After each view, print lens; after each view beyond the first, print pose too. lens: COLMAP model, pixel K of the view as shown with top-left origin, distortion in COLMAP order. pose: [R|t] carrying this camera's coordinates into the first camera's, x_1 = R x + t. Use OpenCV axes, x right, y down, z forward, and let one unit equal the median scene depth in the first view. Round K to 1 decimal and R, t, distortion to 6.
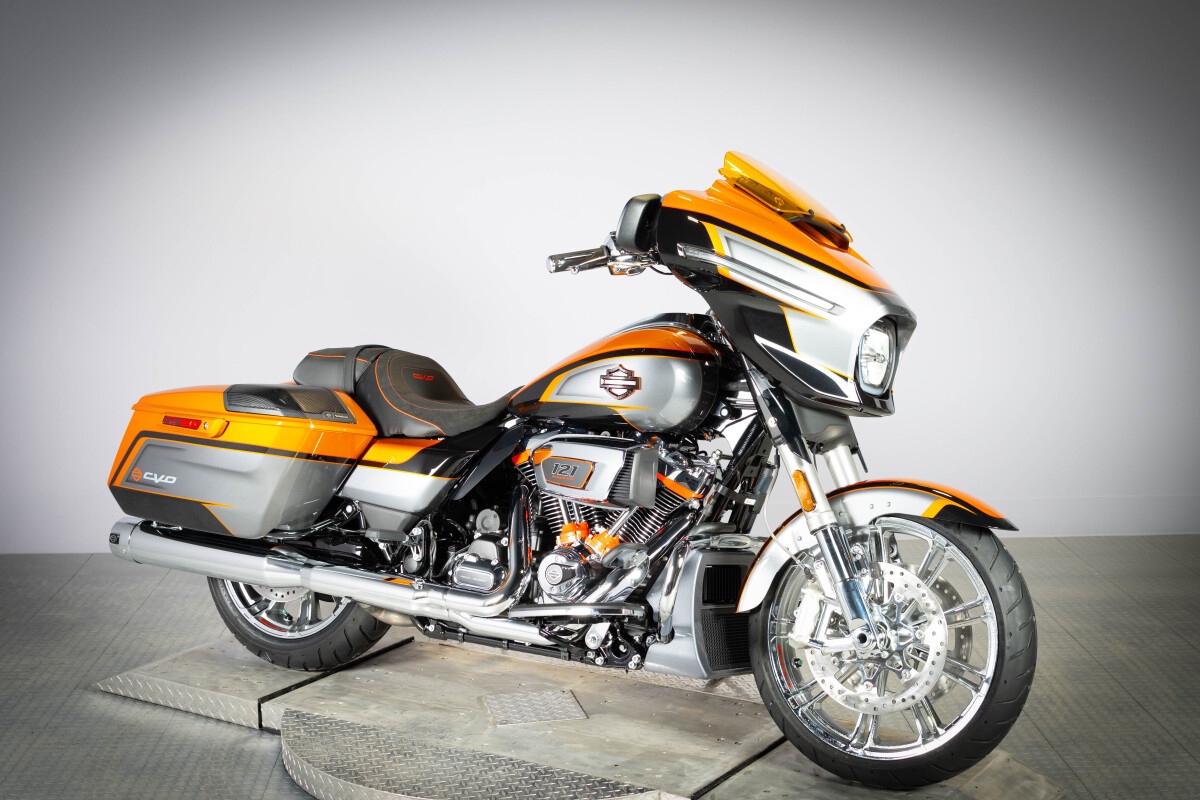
lens RADIAL K [[1833.7, 0, 658.4], [0, 1833.7, 400.3], [0, 0, 1]] dist [-0.004656, 0.022703]
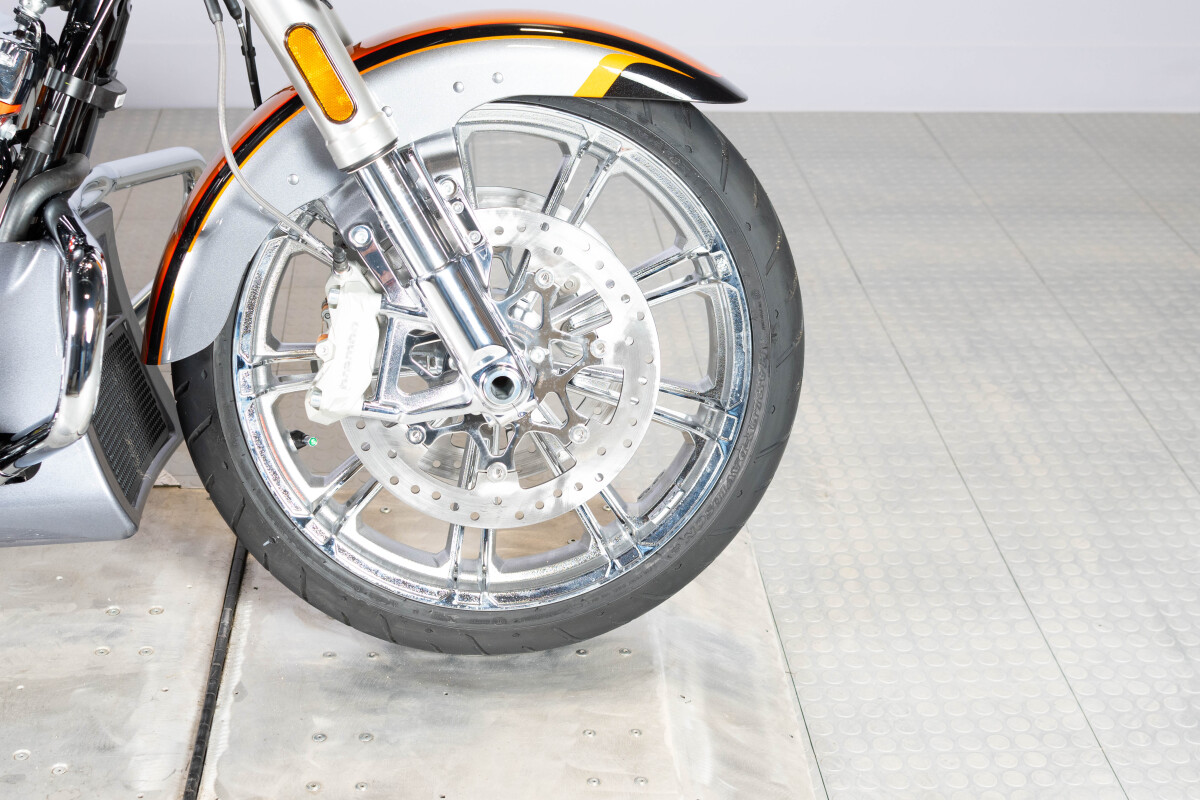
lens RADIAL K [[1874.0, 0, 600.0], [0, 1874.0, 400.0], [0, 0, 1]] dist [-0.001306, -0.006638]
pose [[0.820638, -0.232239, 0.522129, -0.098450], [0.058343, 0.942969, 0.327727, -0.015107], [-0.568463, -0.238482, 0.787386, 0.552419]]
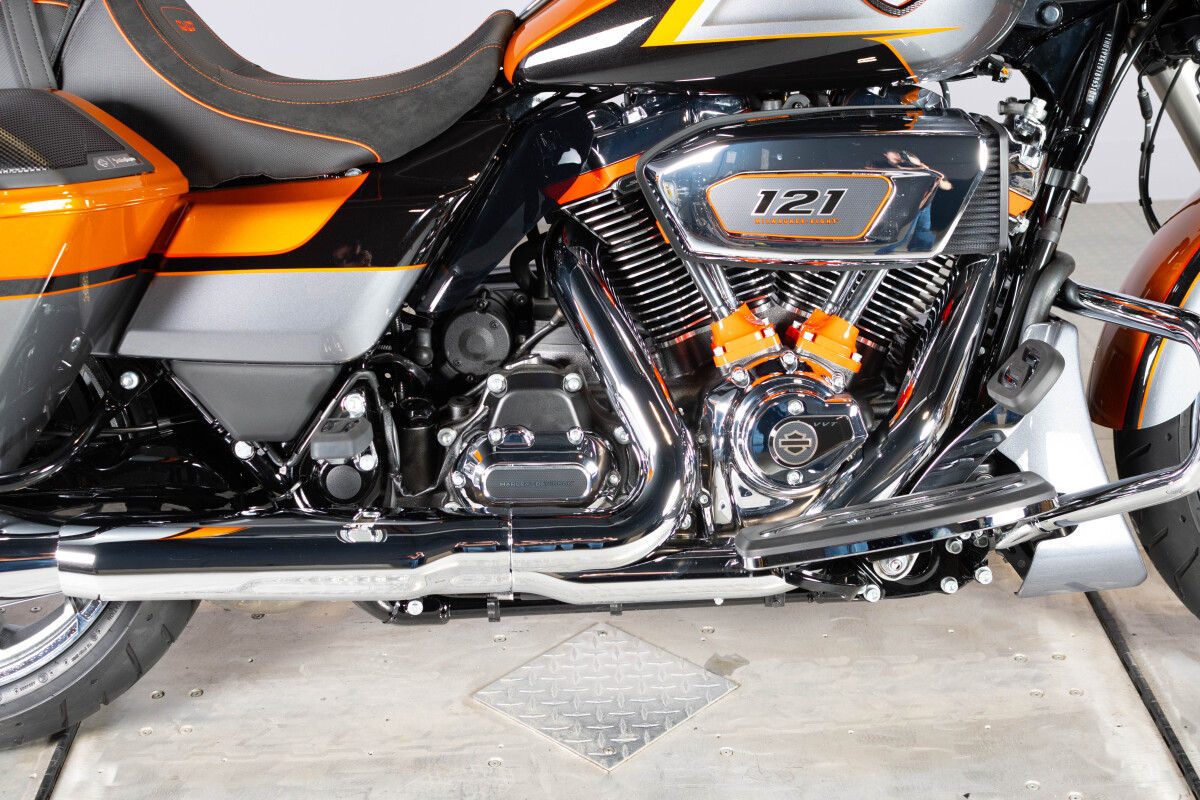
lens RADIAL K [[1813.6, 0, 600.0], [0, 1813.6, 400.0], [0, 0, 1]] dist [0.000693, 0.008588]
pose [[0.841615, -0.236719, 0.485436, -0.288084], [0.110963, 0.955441, 0.273533, -0.036147], [-0.528555, -0.176344, 0.830381, 0.636733]]
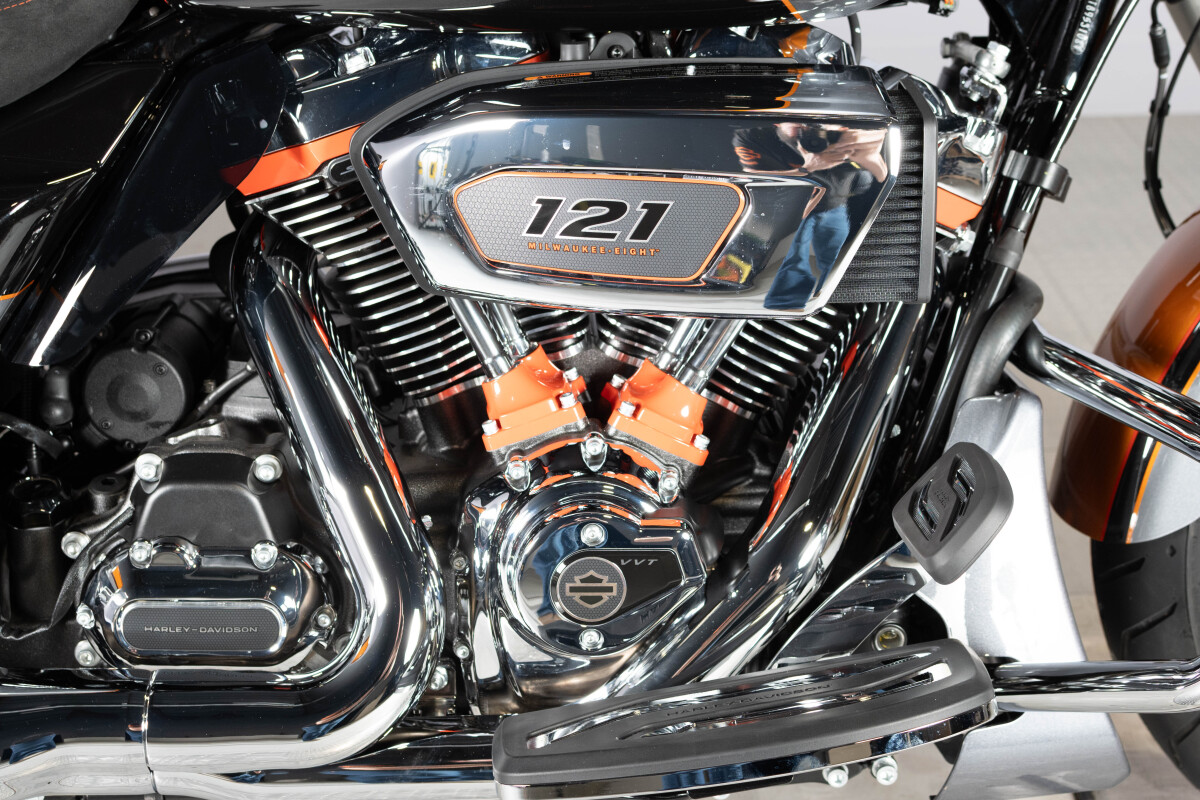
lens RADIAL K [[1813.6, 0, 600.0], [0, 1813.6, 400.0], [0, 0, 1]] dist [0.000693, 0.008588]
pose [[0.843677, -0.256819, 0.471437, -0.169569], [0.086481, 0.931699, 0.352785, -0.027696], [-0.529839, -0.256867, 0.808264, 0.746745]]
